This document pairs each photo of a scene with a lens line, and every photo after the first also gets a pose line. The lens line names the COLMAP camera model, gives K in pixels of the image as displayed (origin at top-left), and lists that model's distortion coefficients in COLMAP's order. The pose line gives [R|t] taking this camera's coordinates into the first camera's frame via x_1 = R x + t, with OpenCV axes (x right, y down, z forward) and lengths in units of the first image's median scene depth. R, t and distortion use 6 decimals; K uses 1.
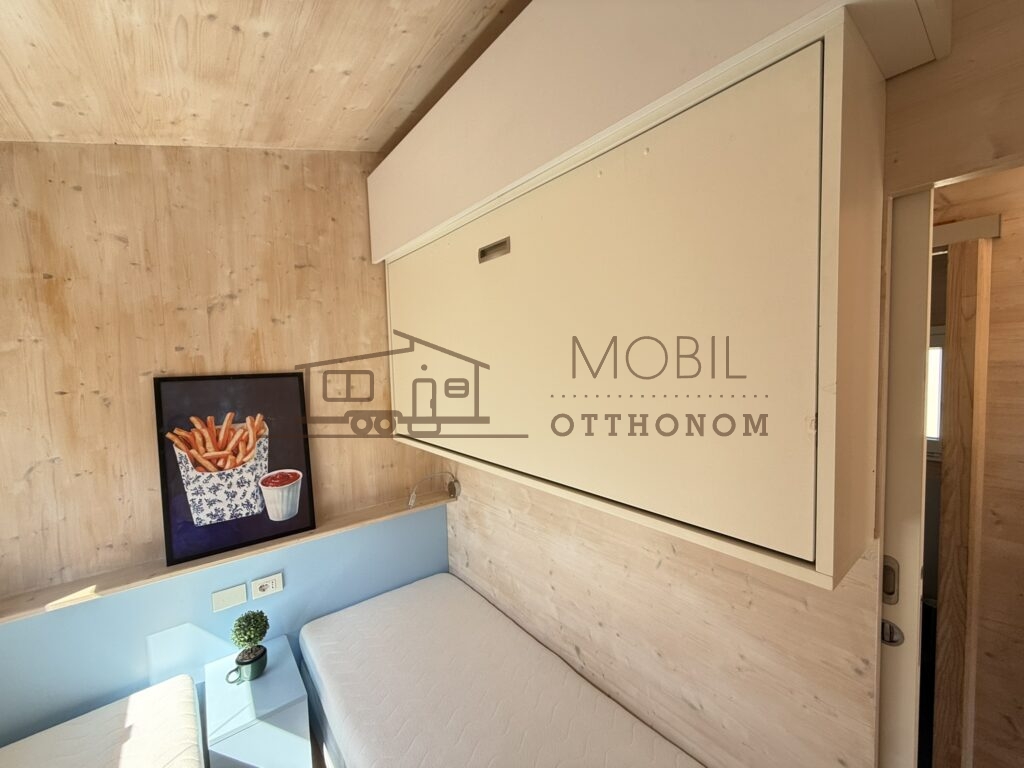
lens RADIAL K [[410.6, 0, 511.2], [0, 410.6, 384.5], [0, 0, 1]] dist [0.002521, -0.000287]
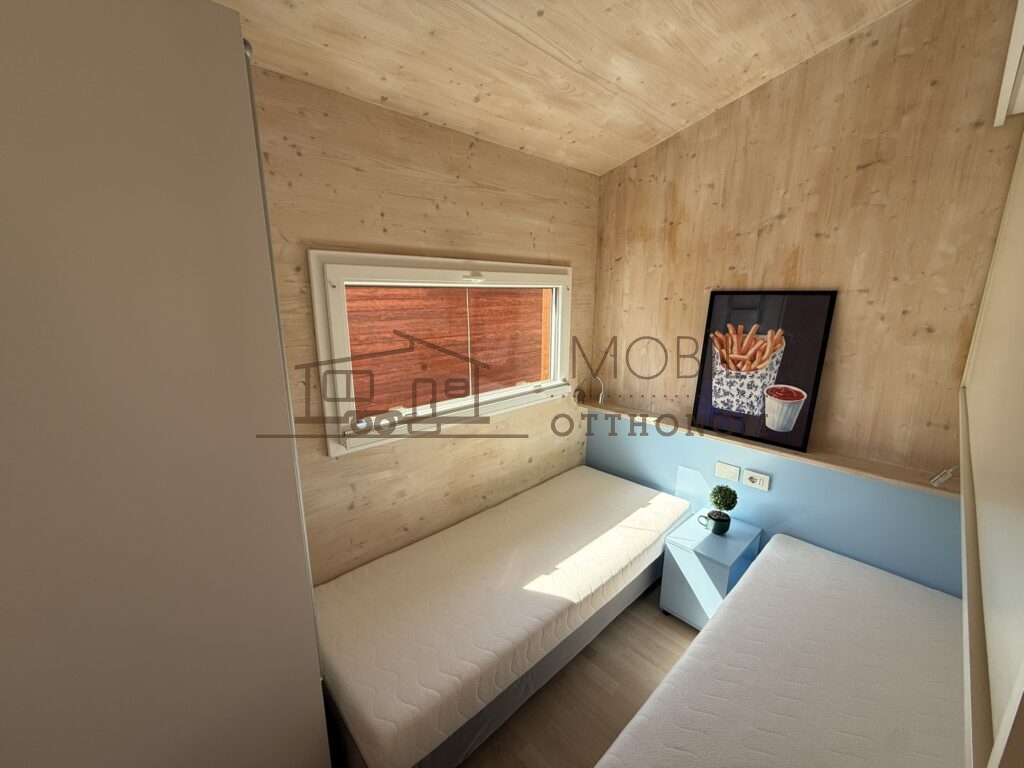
lens RADIAL K [[410.6, 0, 510.7], [0, 410.6, 384.4], [0, 0, 1]] dist [0.002521, -0.000287]
pose [[0.082937, 0.245826, -0.965759, 0.424139], [-0.062043, 0.968492, 0.241193, -0.003793], [0.994622, 0.039915, 0.095576, 0.214719]]
